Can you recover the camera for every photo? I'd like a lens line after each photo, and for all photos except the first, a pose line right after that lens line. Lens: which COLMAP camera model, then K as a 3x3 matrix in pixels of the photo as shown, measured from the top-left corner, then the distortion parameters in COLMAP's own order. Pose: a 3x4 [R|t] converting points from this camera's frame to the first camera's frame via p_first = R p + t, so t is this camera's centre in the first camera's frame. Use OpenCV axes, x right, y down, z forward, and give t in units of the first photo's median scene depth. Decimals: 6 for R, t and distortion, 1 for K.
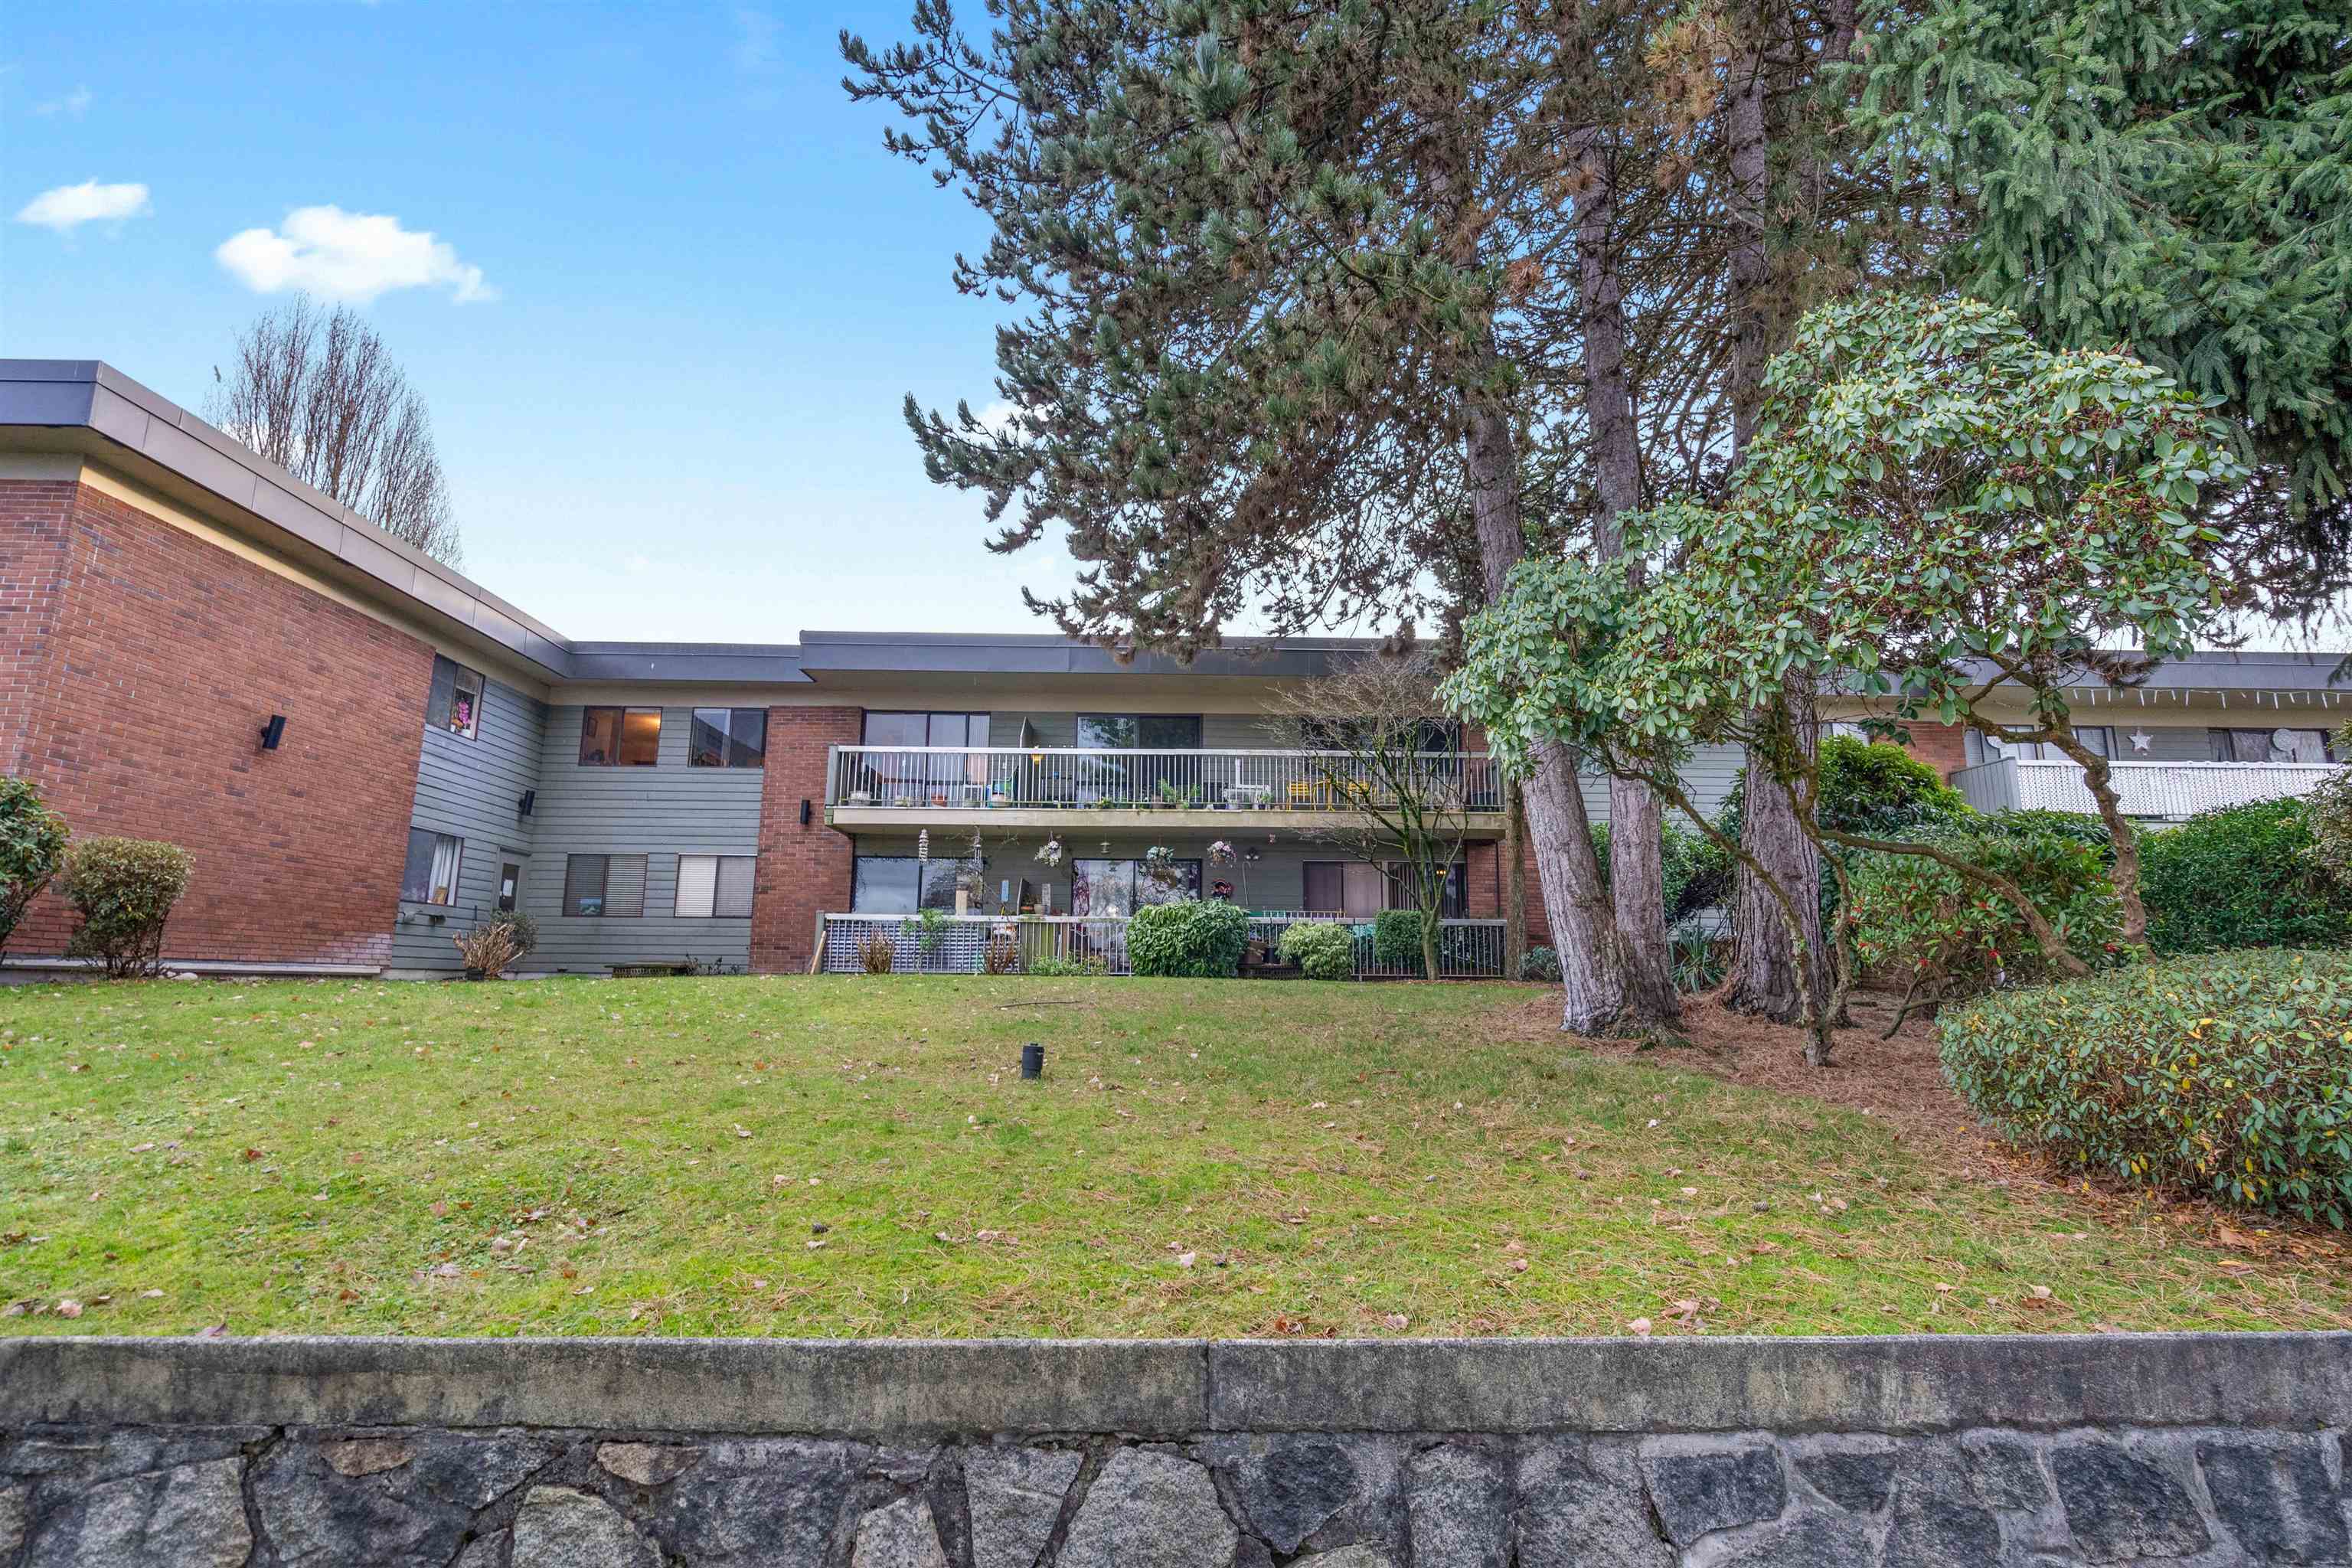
lens RADIAL K [[1082.8, 0, 1195.3], [0, 1082.8, 758.3], [0, 0, 1]] dist [-0.003492, 0.000808]
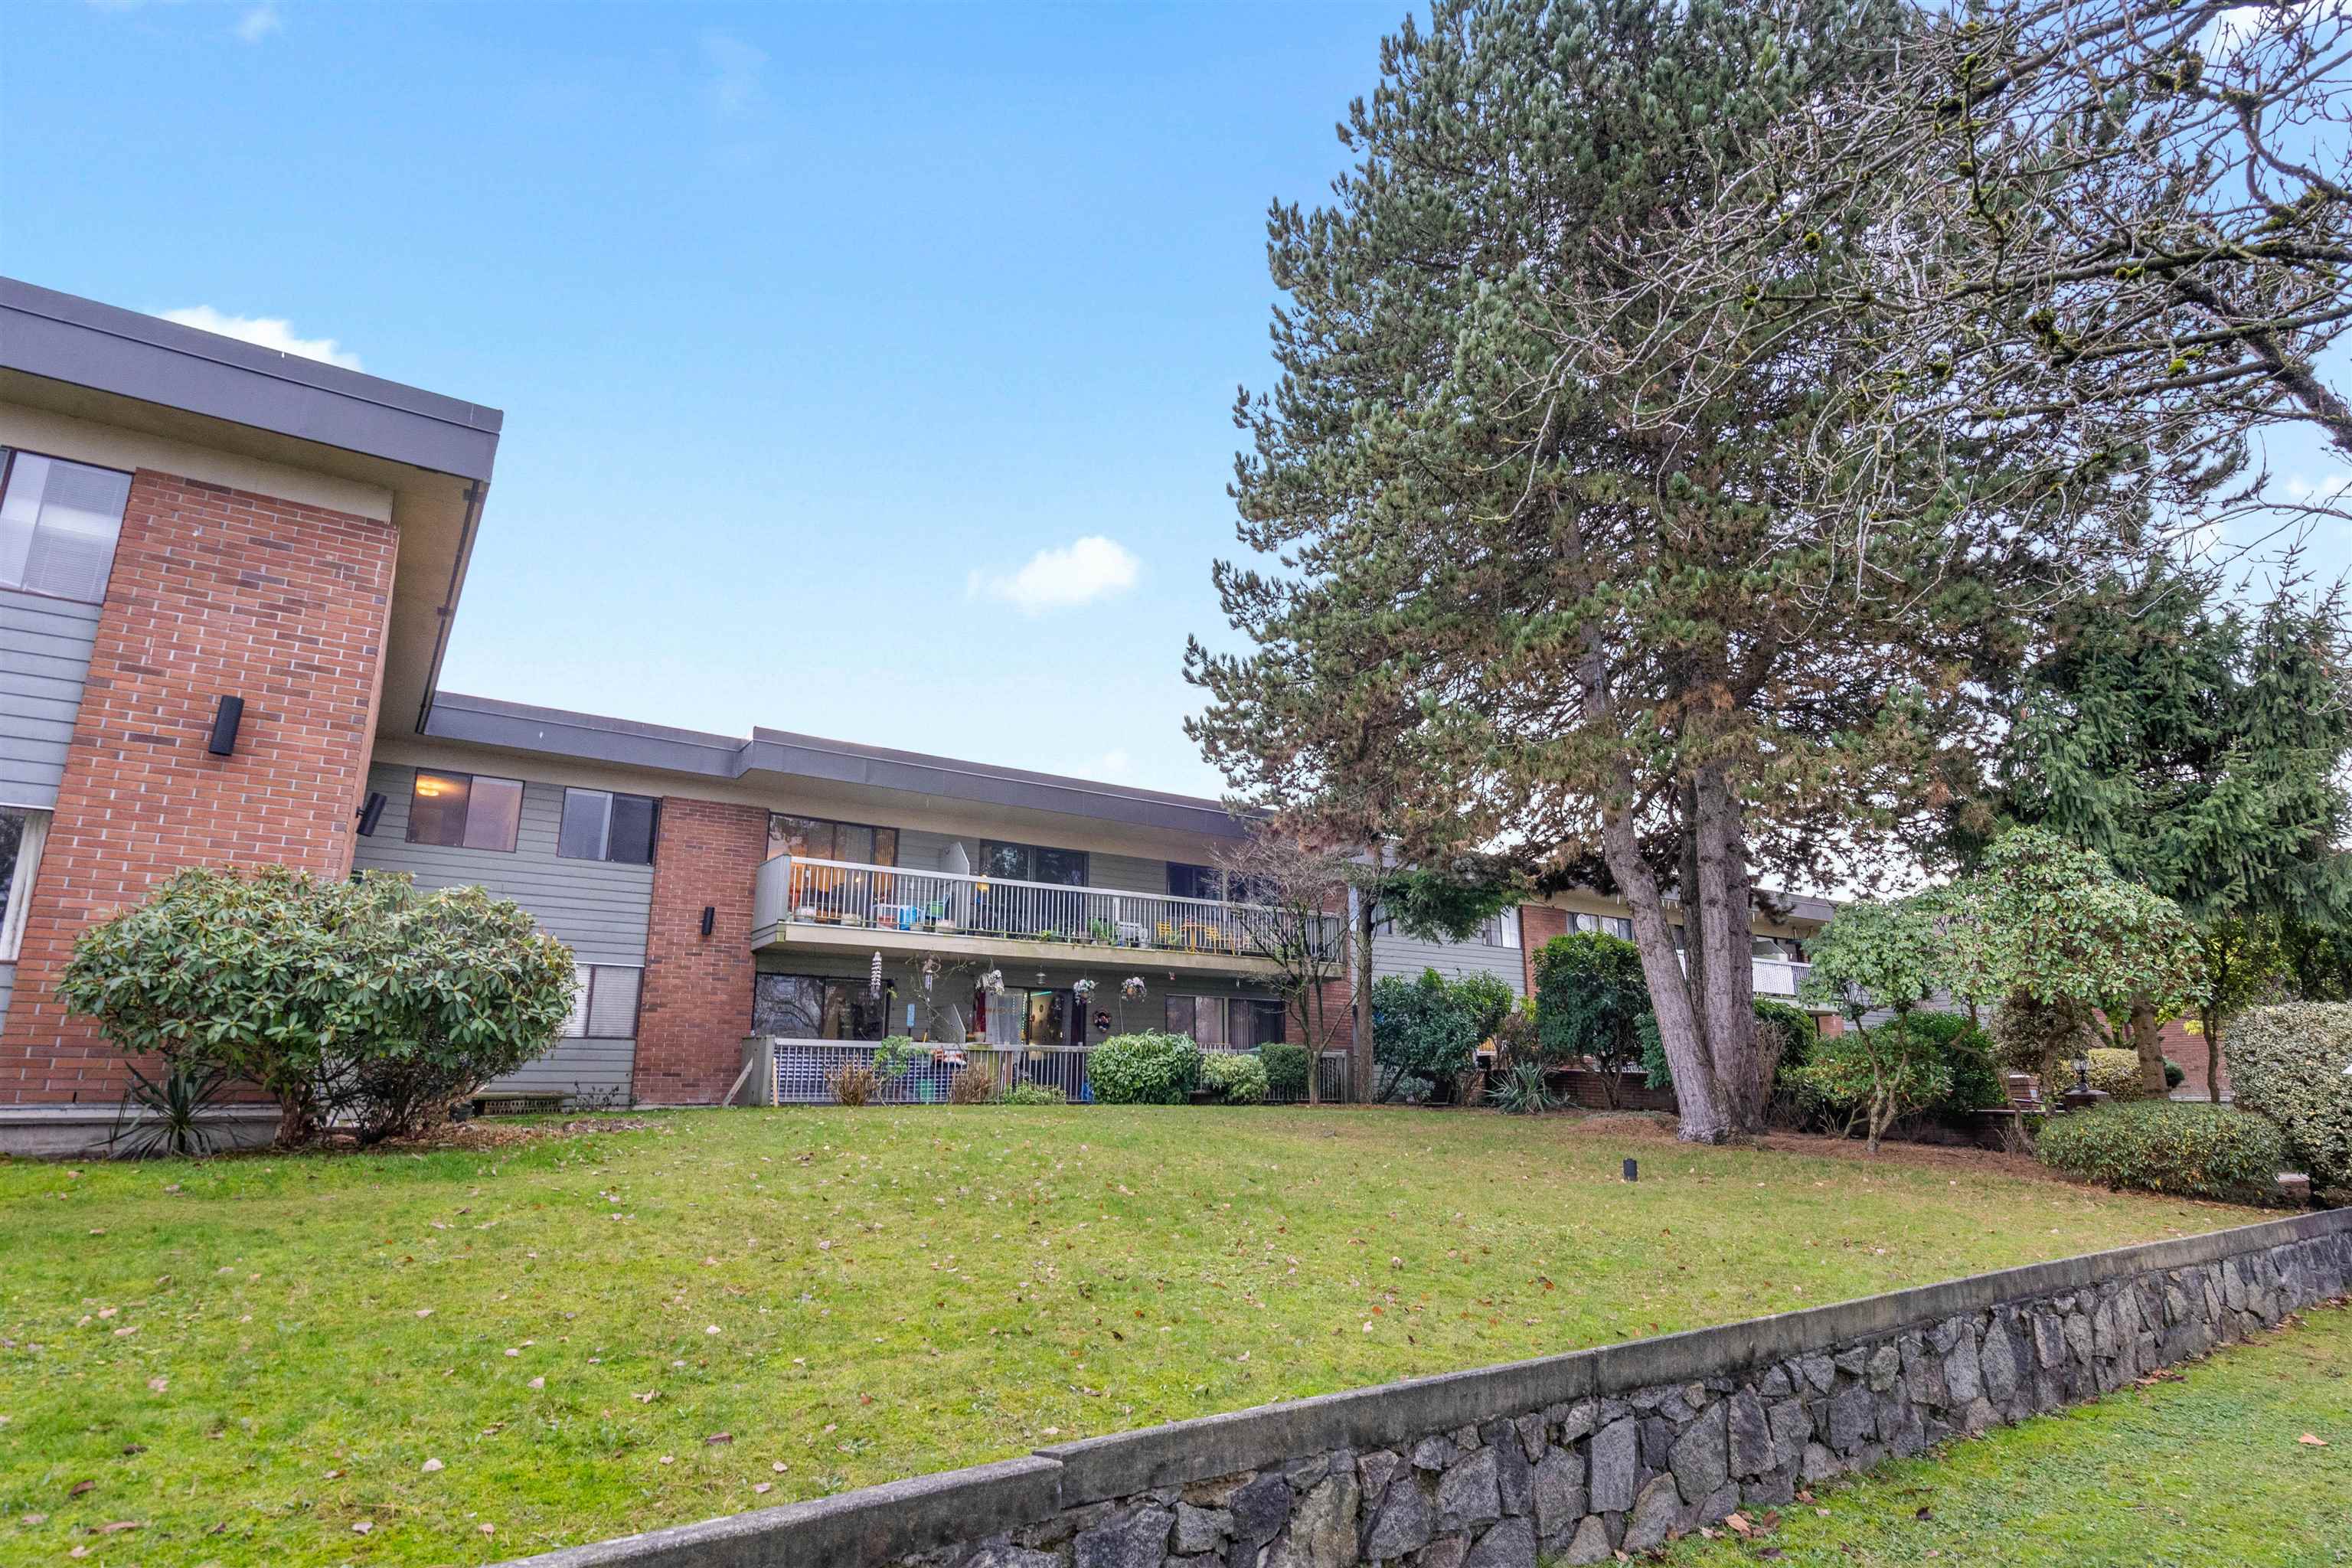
lens RADIAL K [[1207.6, 0, 1185.7], [0, 1207.6, 776.0], [0, 0, 1]] dist [-0.005009, 0.000417]
pose [[0.842510, 0.129859, 0.522794, -0.601524], [-0.102572, 0.991425, -0.080963, -0.031262], [-0.528825, 0.014588, 0.848606, -0.065143]]
